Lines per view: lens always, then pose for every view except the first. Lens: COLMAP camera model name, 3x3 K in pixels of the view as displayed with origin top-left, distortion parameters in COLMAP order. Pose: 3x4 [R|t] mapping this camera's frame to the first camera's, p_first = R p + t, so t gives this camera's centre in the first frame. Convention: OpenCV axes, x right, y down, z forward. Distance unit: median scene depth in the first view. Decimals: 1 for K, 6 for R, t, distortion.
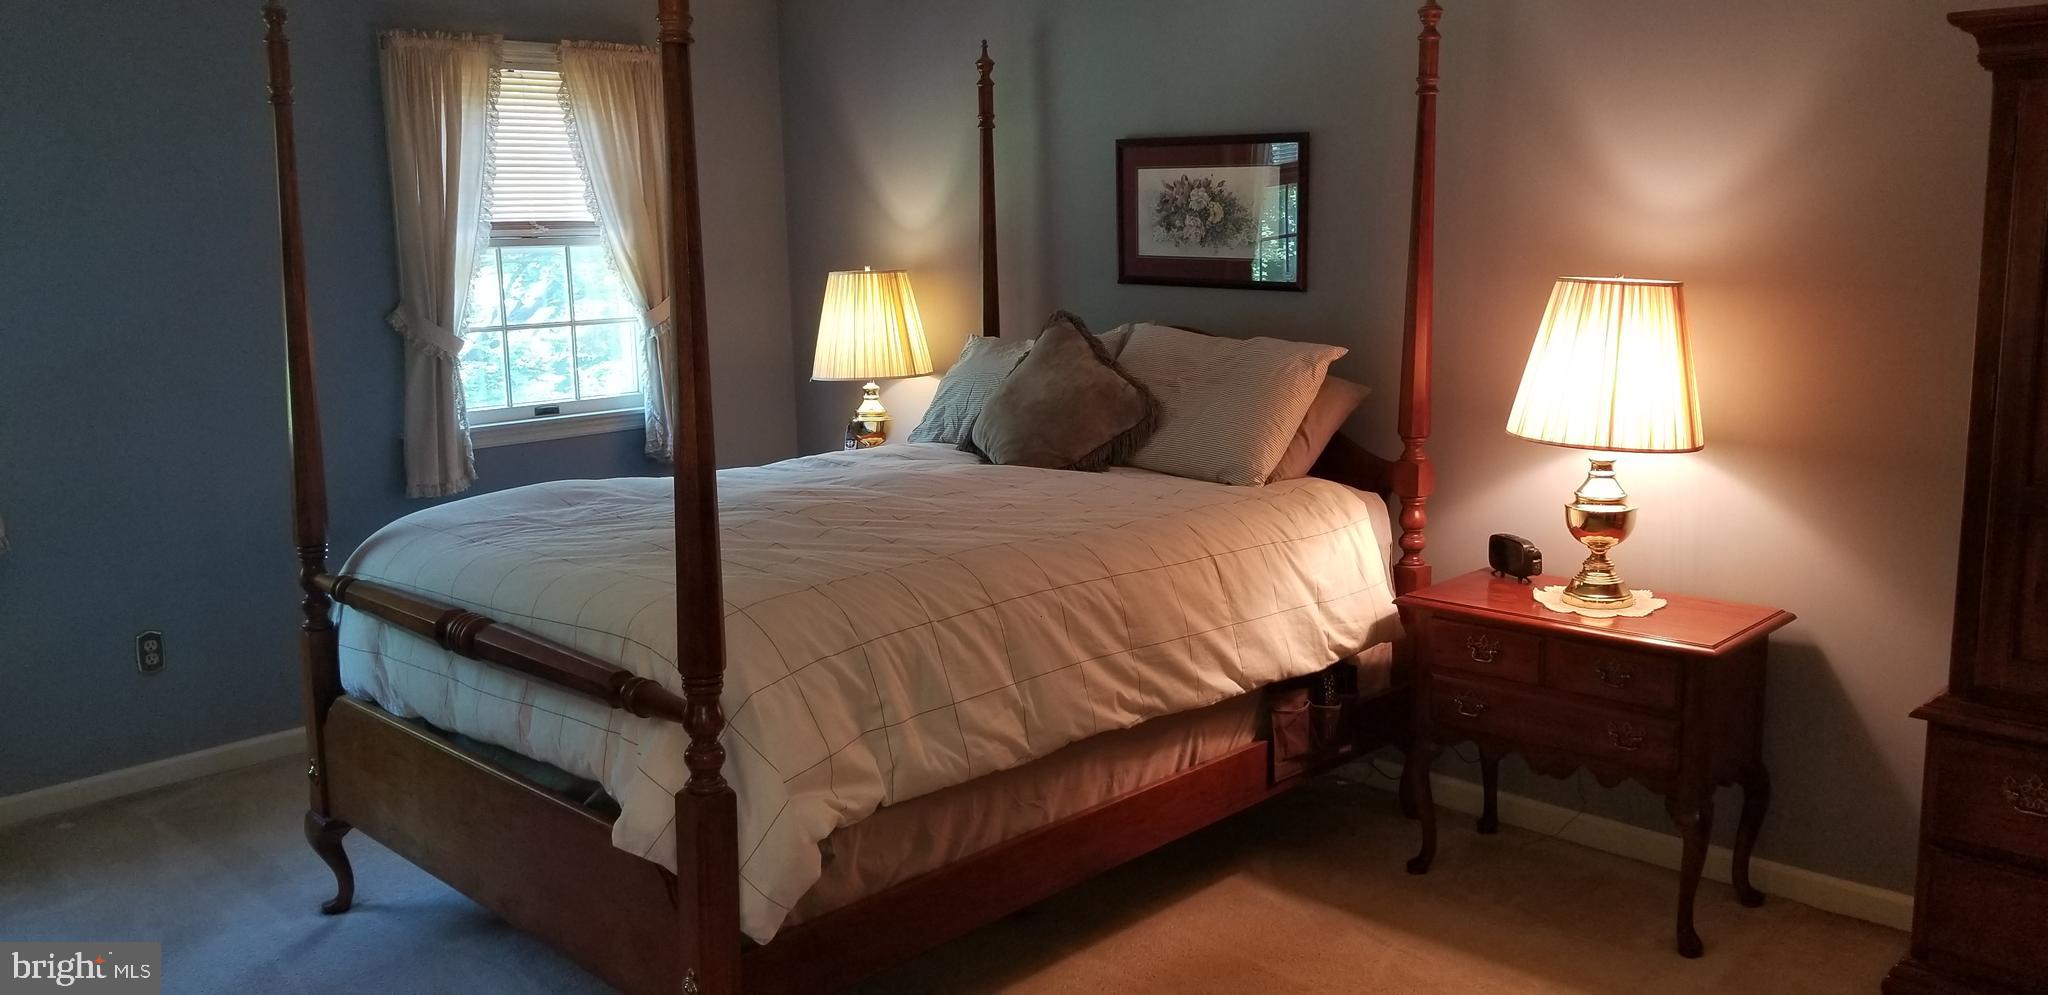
lens RADIAL K [[1548.7, 0, 1024.0], [0, 1548.7, 497.5], [0, 0, 1]] dist [0.040691, -0.194809]
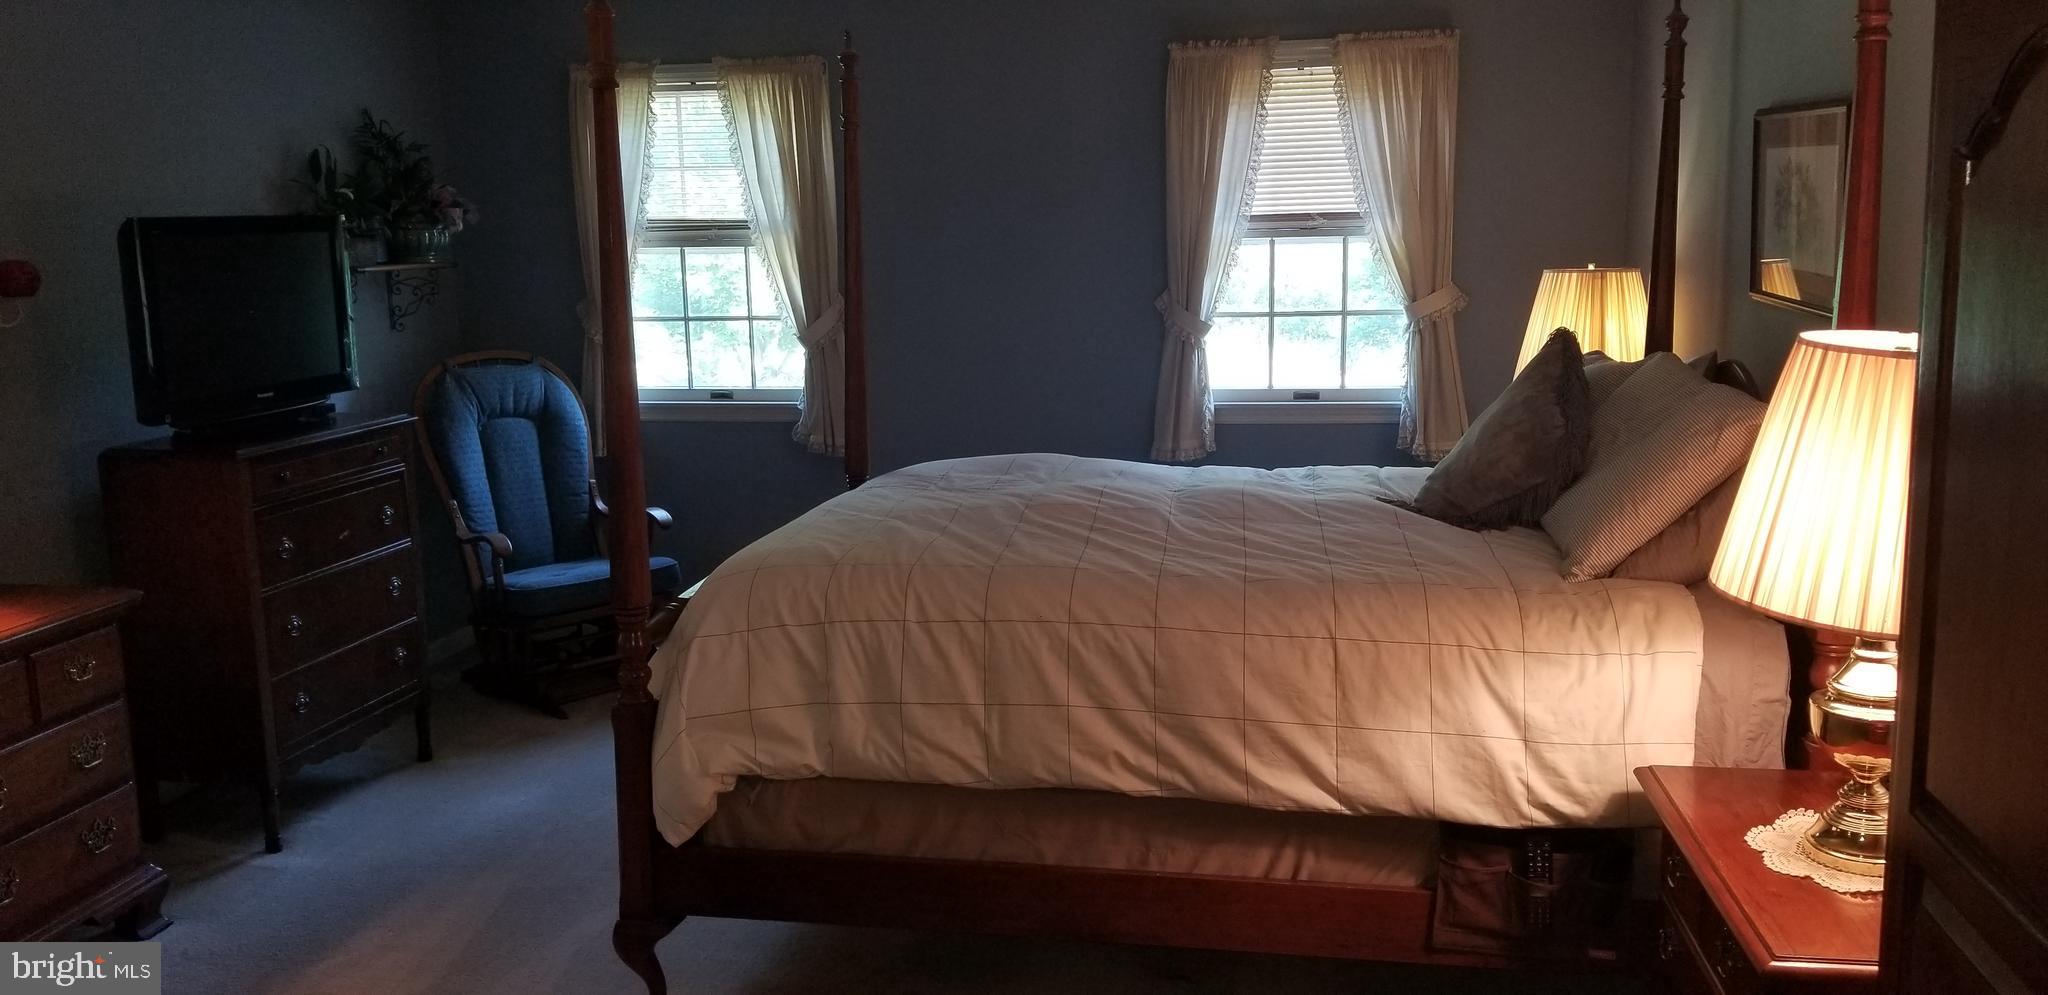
lens RADIAL K [[1578.3, 0, 1021.7], [0, 1578.3, 464.8], [0, 0, 1]] dist [0.090330, -0.209946]
pose [[0.565166, 0.131502, -0.814429, 0.669069], [-0.130647, 0.989023, 0.069031, -0.086258], [0.814567, 0.067389, 0.576142, 0.352990]]
